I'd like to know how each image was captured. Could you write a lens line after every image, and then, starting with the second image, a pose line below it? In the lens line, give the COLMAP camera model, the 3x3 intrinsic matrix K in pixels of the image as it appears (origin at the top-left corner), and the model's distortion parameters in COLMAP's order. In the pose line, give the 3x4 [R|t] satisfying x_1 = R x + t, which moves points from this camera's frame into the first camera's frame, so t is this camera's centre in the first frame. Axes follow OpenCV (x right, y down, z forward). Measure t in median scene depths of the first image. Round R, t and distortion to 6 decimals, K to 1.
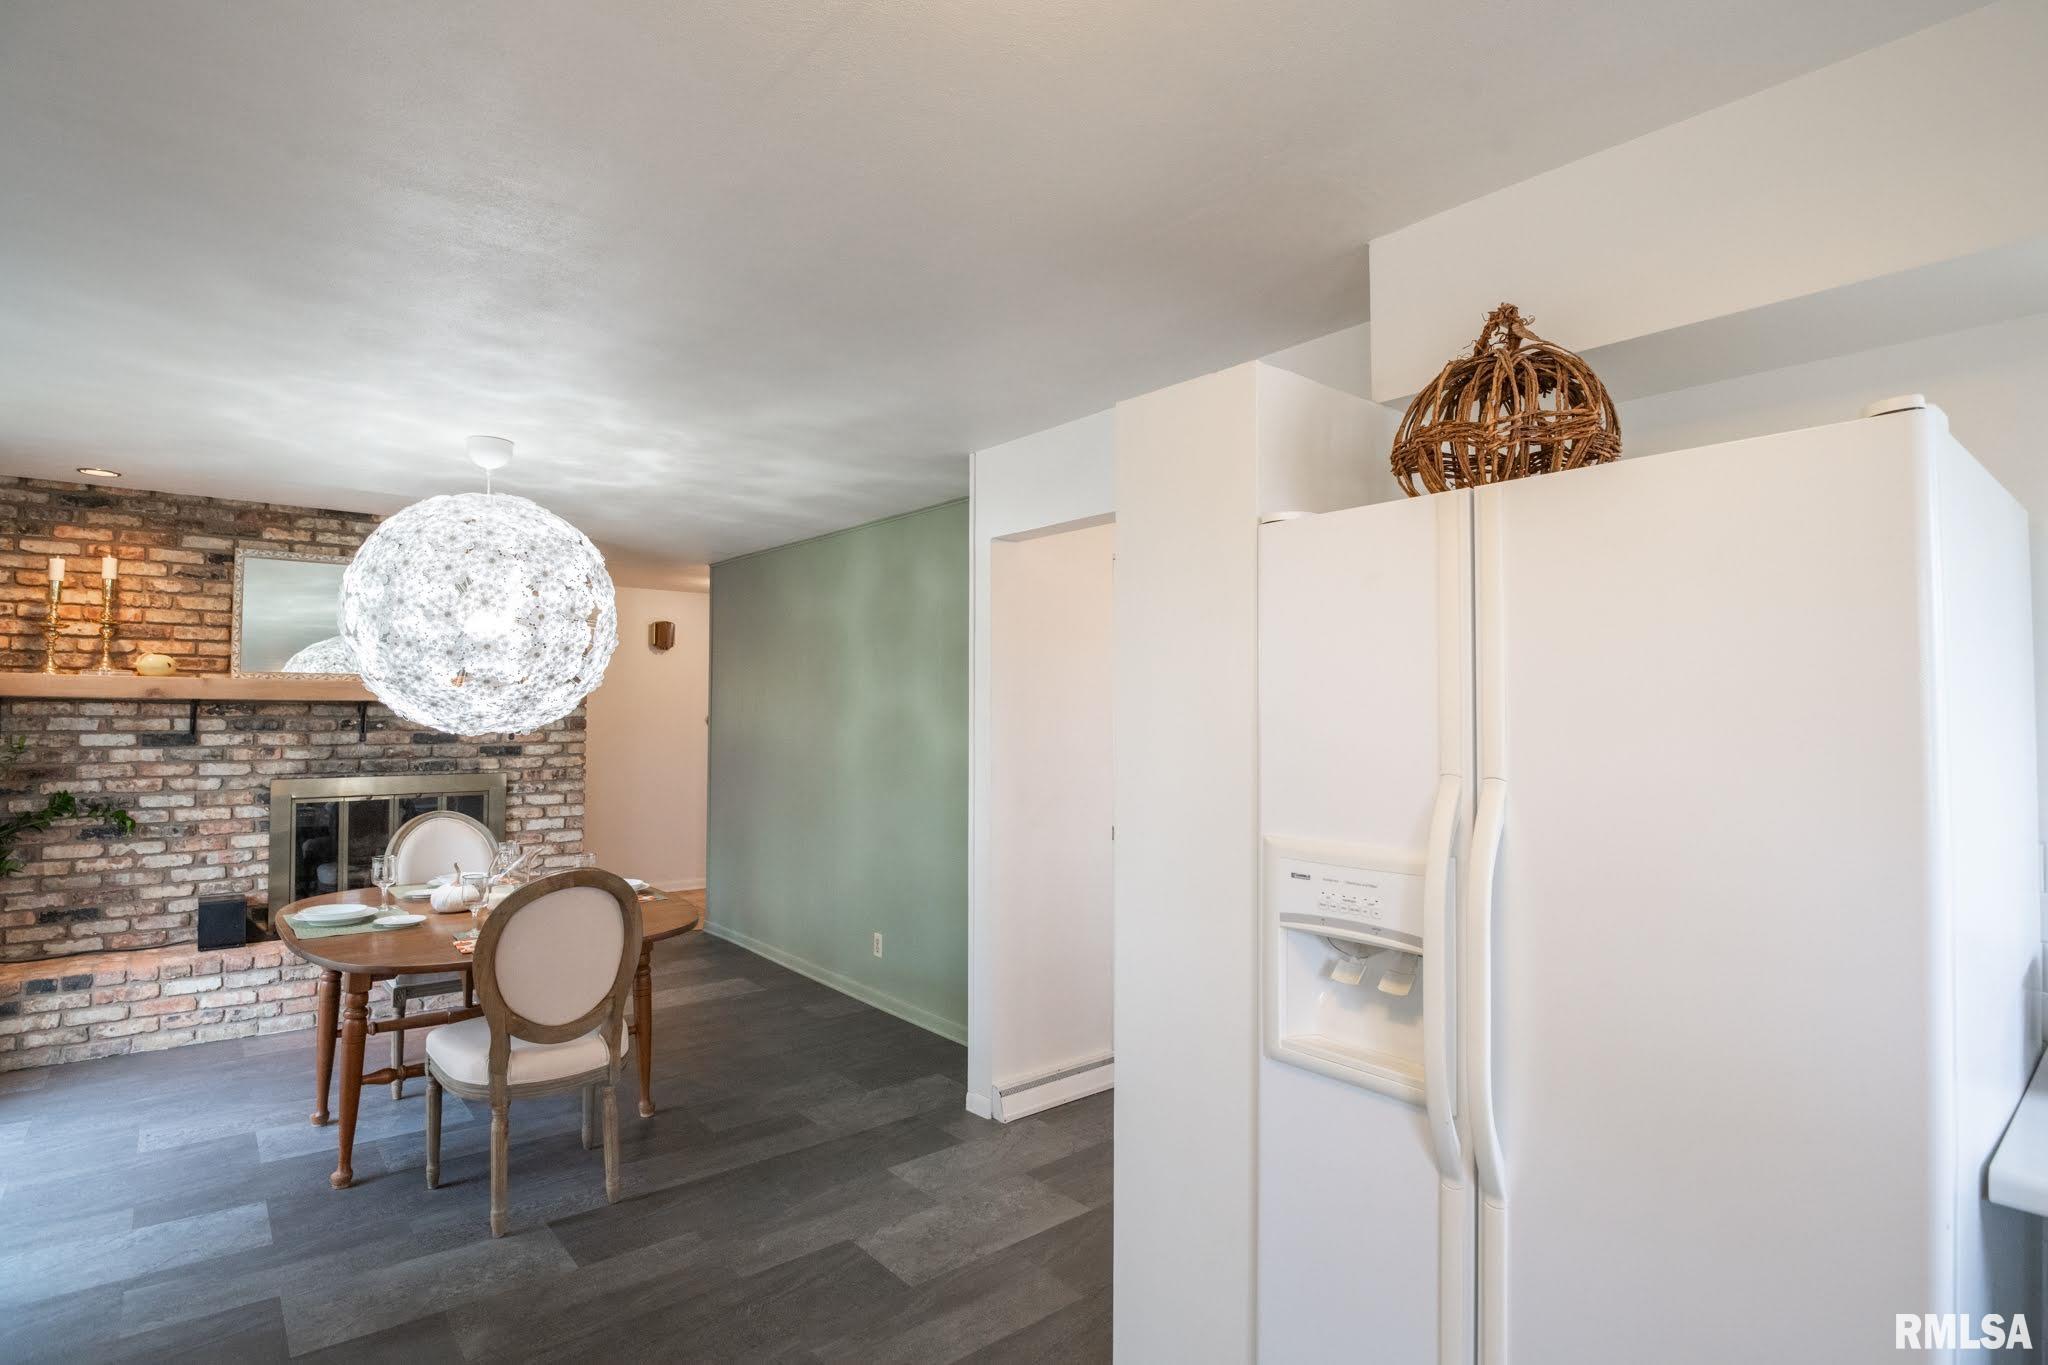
lens RADIAL K [[1006.0, 0, 1025.9], [0, 1006.0, 672.8], [0, 0, 1]] dist [-0.018574, -0.008647]
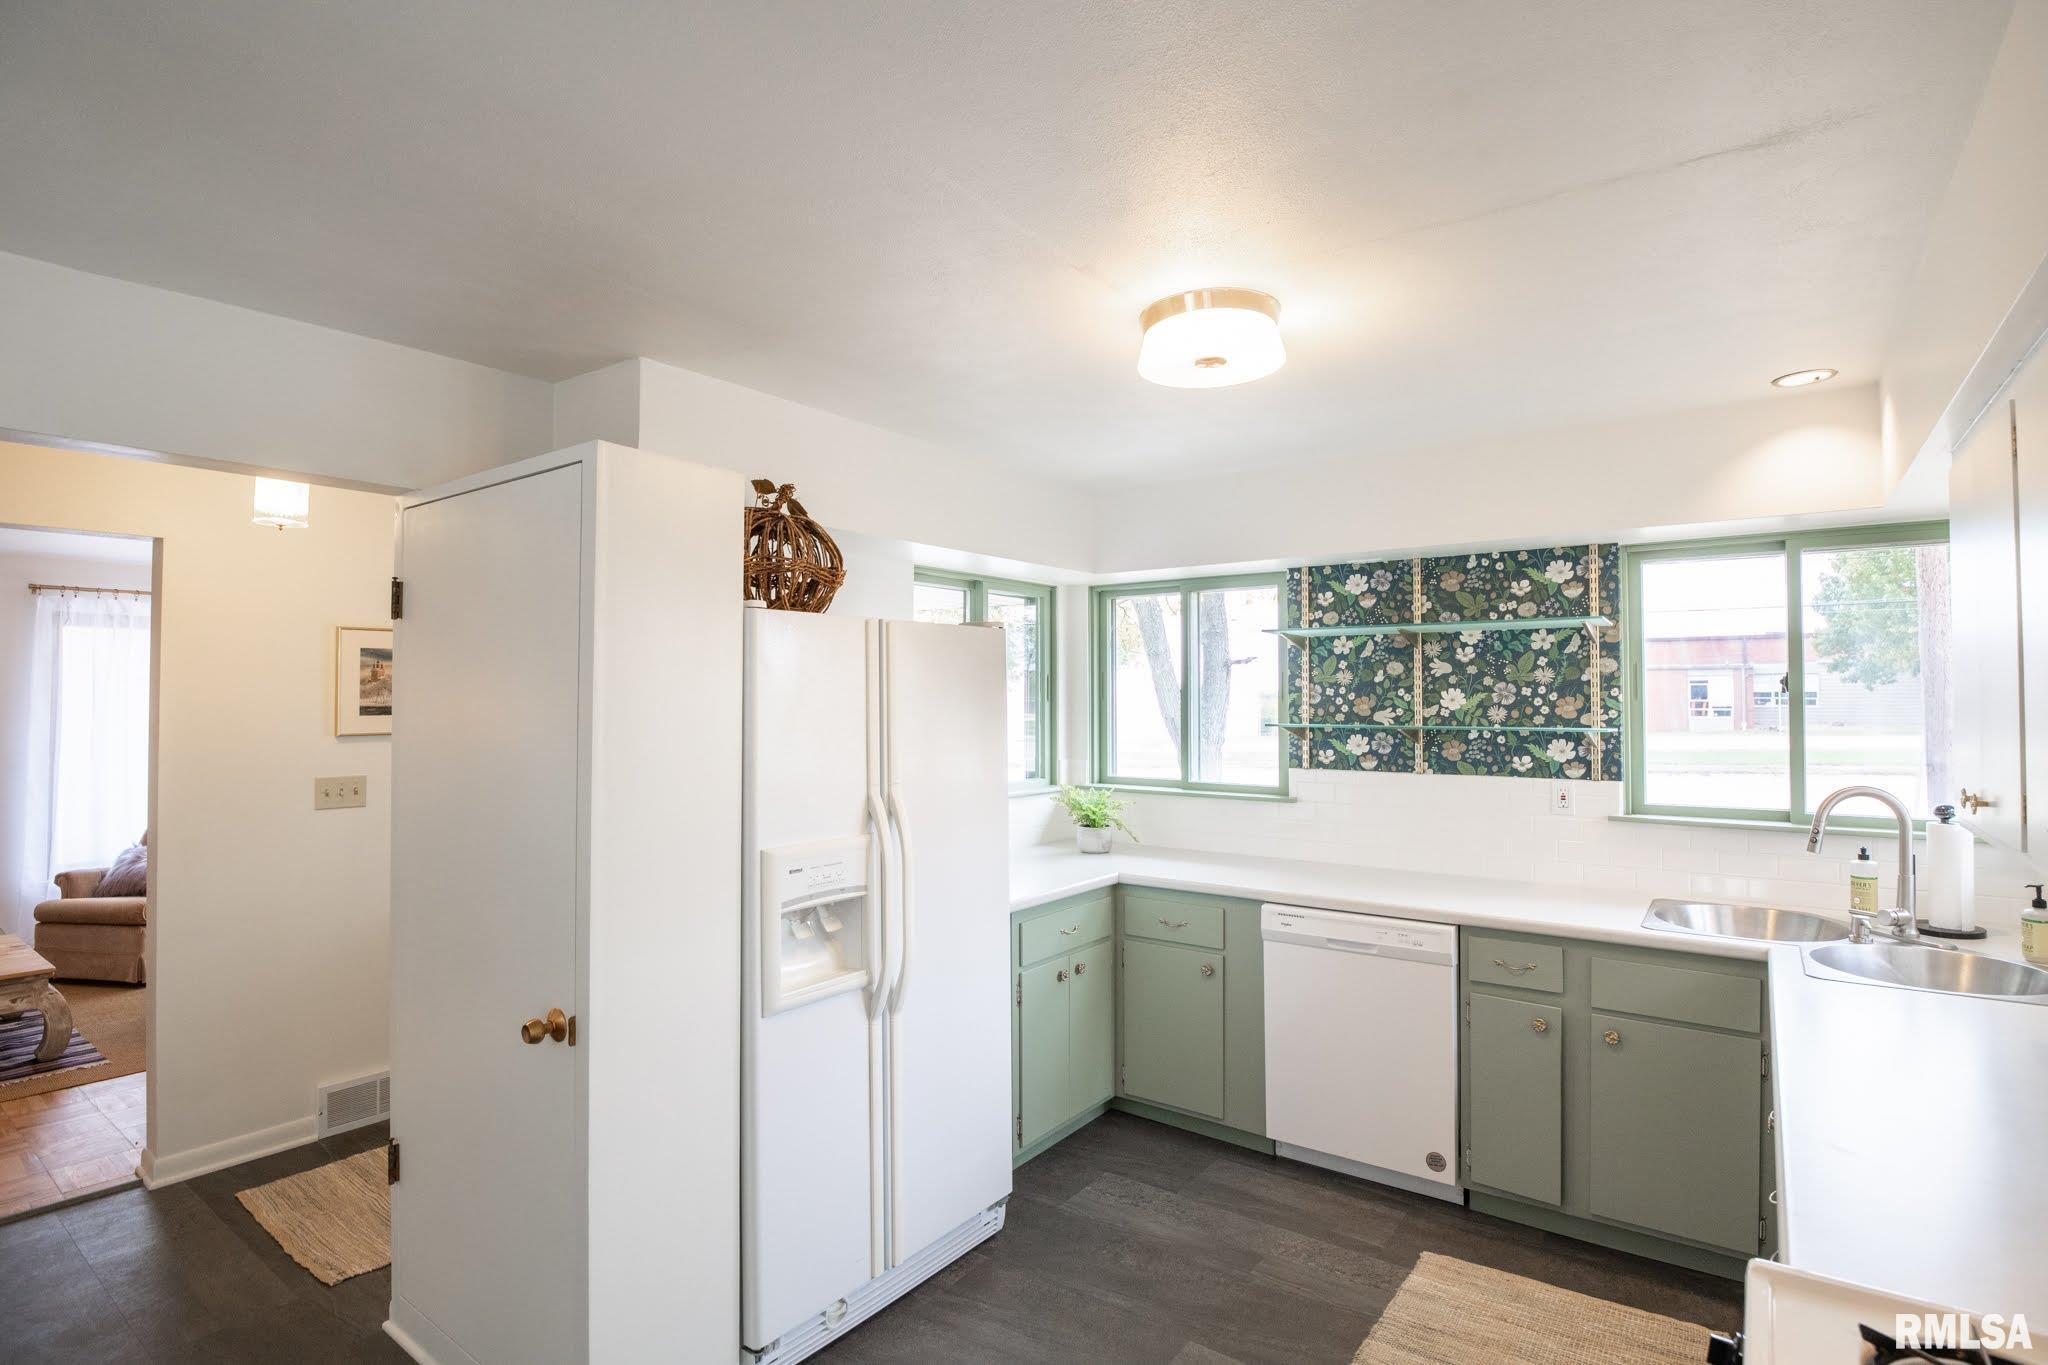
lens RADIAL K [[991.7, 0, 1036.3], [0, 991.7, 674.7], [0, 0, 1]] dist [-0.018890, -0.008169]
pose [[-0.257538, 0.022127, 0.966015, -1.167356], [-0.032994, 0.998953, -0.031678, -0.037627], [-0.965705, -0.040031, -0.256538, 1.065816]]
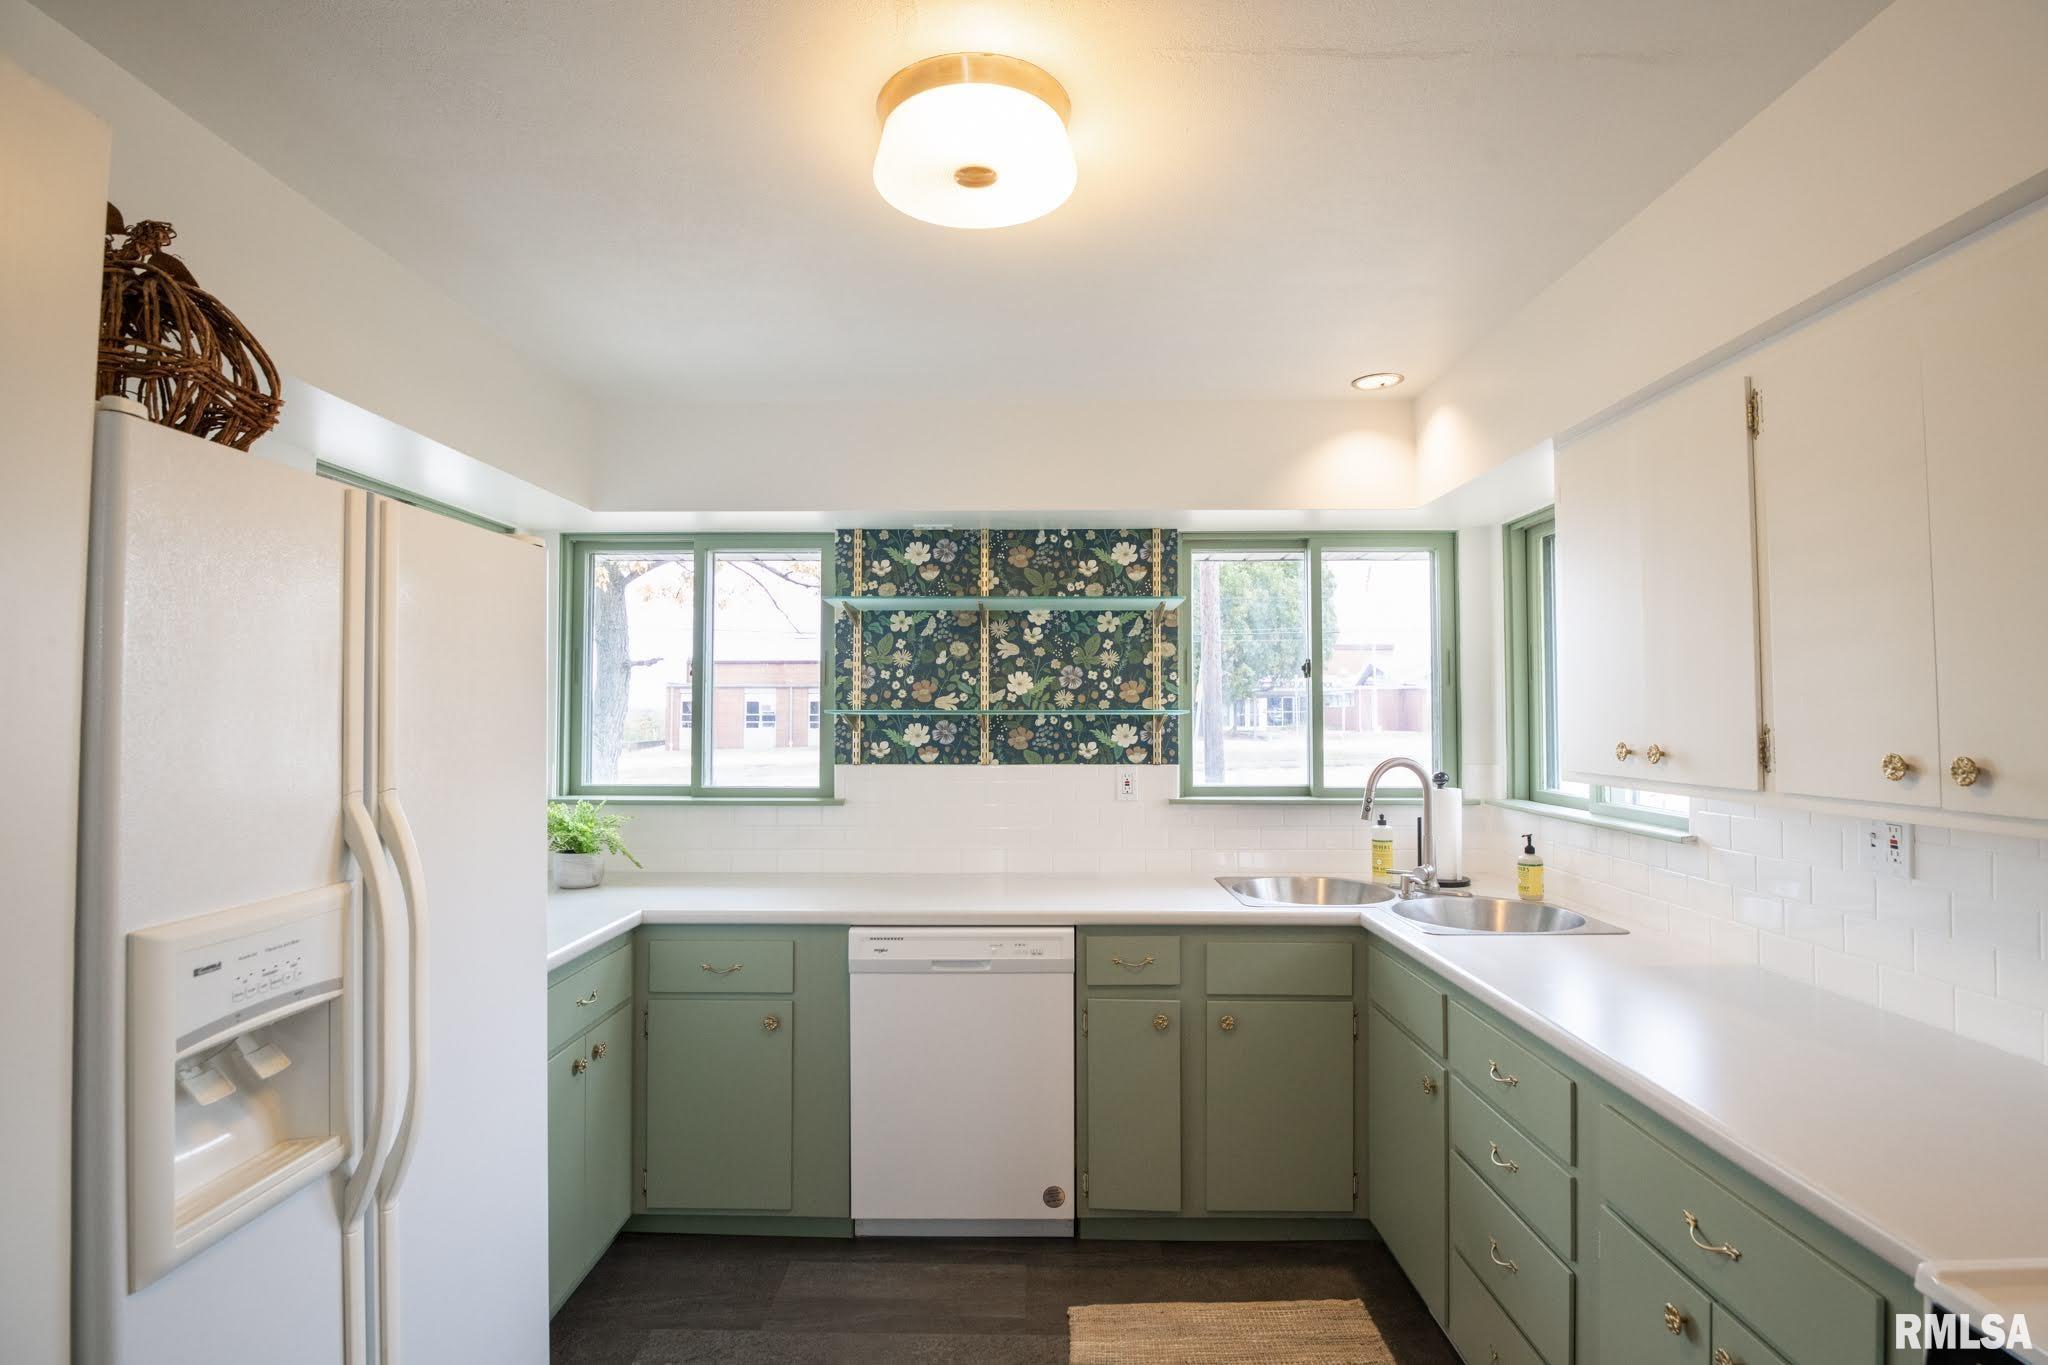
lens RADIAL K [[1006.0, 0, 1025.9], [0, 1006.0, 672.8], [0, 0, 1]] dist [-0.018574, -0.008647]
pose [[-0.768117, 0.024644, 0.639835, -0.593618], [-0.022848, 0.997568, -0.065851, 0.035275], [-0.639901, -0.065200, -0.765686, 1.195989]]
